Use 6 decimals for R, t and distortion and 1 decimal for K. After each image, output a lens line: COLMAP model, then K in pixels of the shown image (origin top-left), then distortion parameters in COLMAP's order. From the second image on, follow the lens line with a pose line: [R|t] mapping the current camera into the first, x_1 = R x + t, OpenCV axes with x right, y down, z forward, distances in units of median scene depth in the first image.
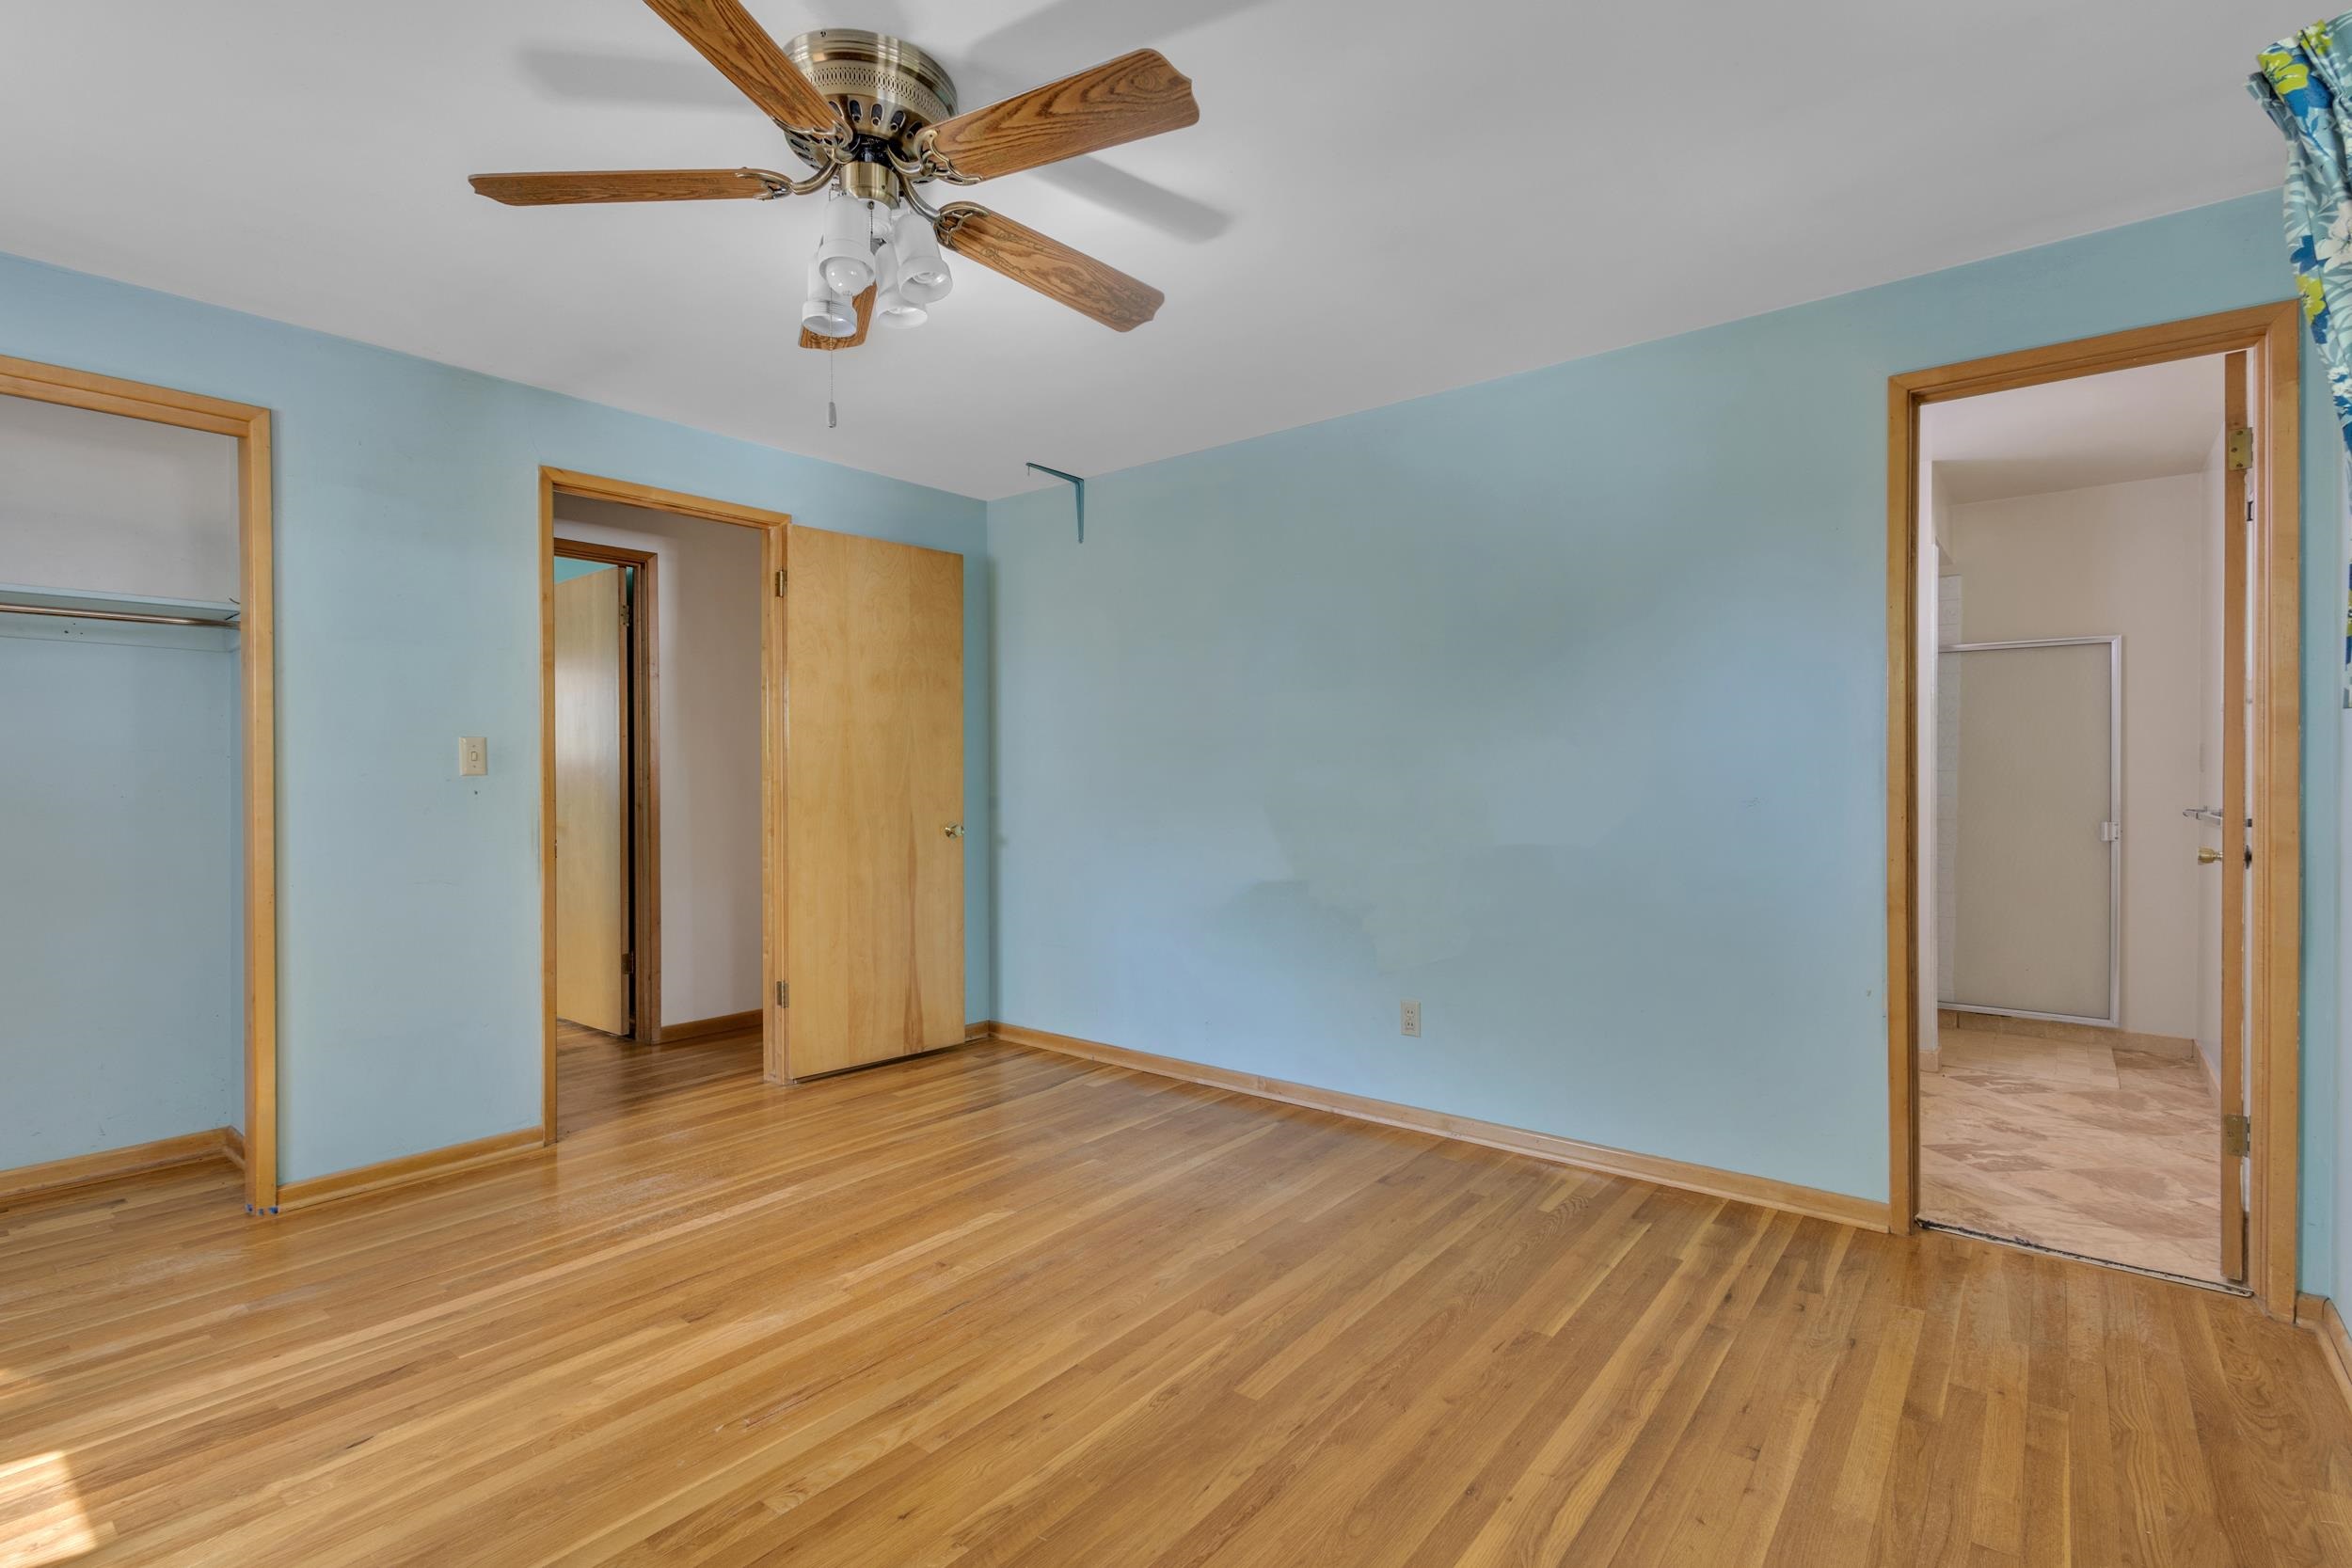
lens RADIAL K [[1103.3, 0, 1161.3], [0, 1103.3, 783.5], [0, 0, 1]] dist [0.005277, 0.000512]
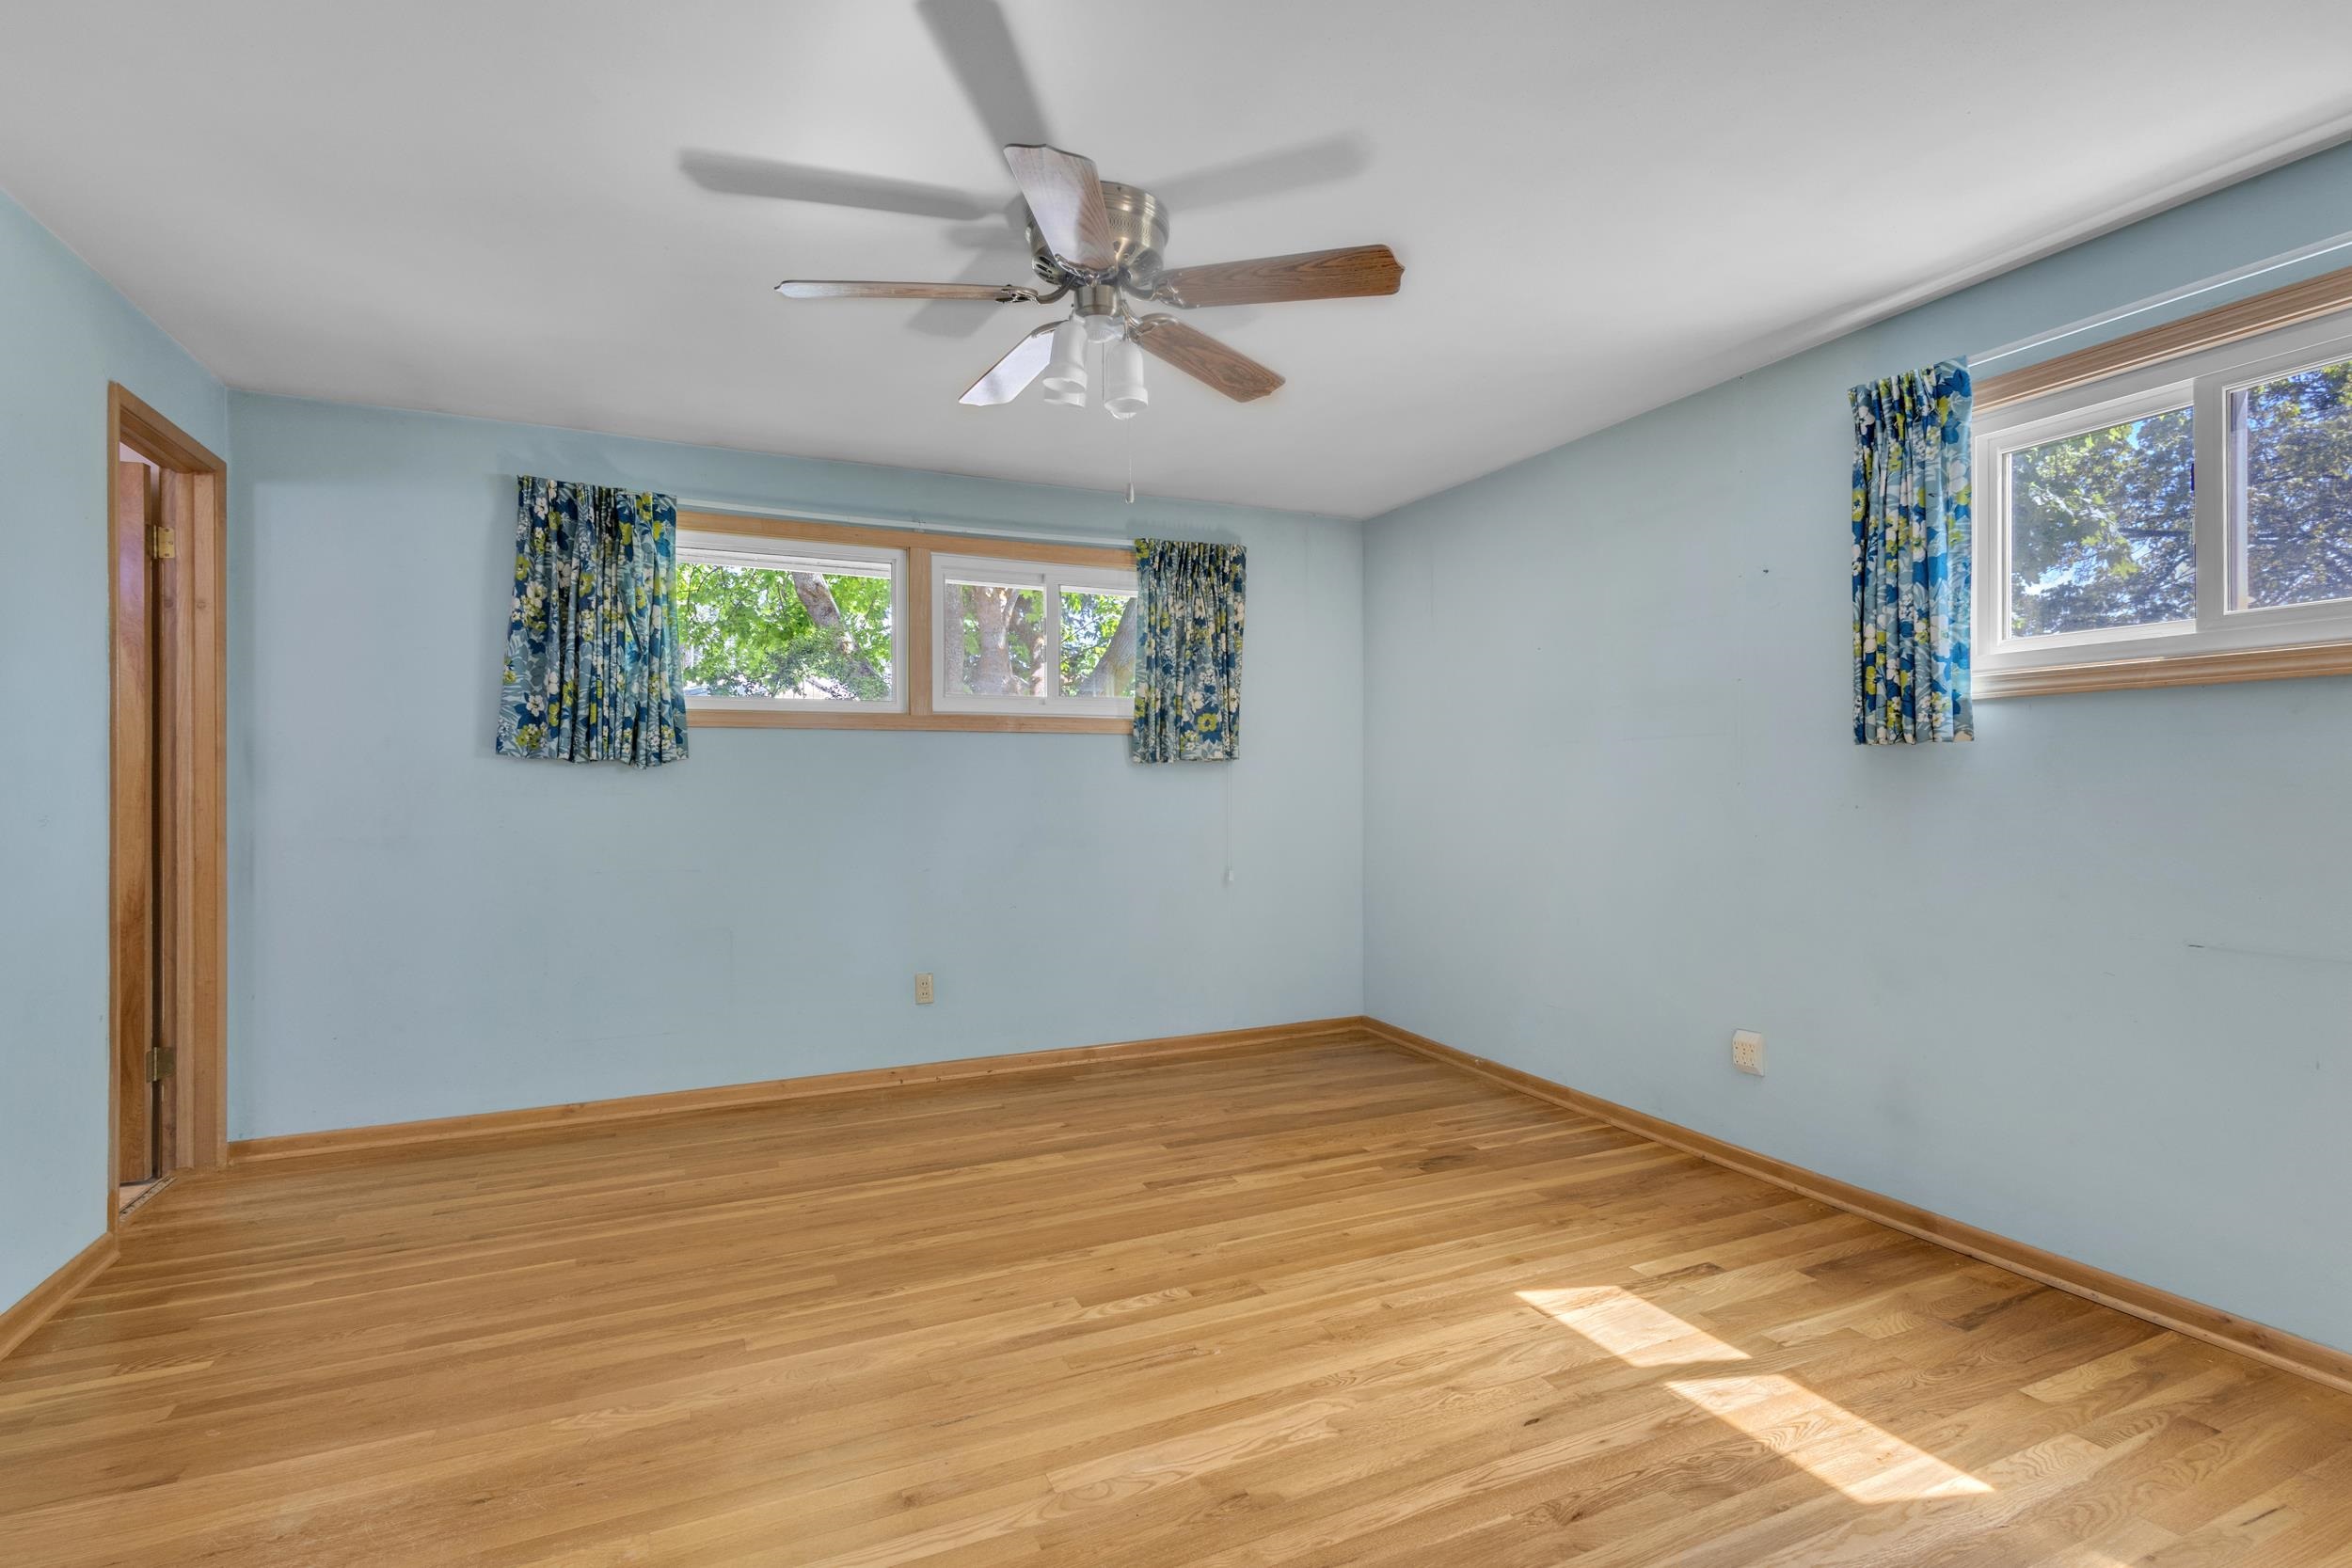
lens RADIAL K [[1103.3, 0, 1169.8], [0, 1103.3, 786.0], [0, 0, 1]] dist [0.005277, 0.000512]
pose [[-0.898457, 0.006795, 0.439010, -0.745106], [0.009861, 0.999940, 0.004704, -0.012189], [-0.438952, 0.008555, -0.898470, 1.766992]]
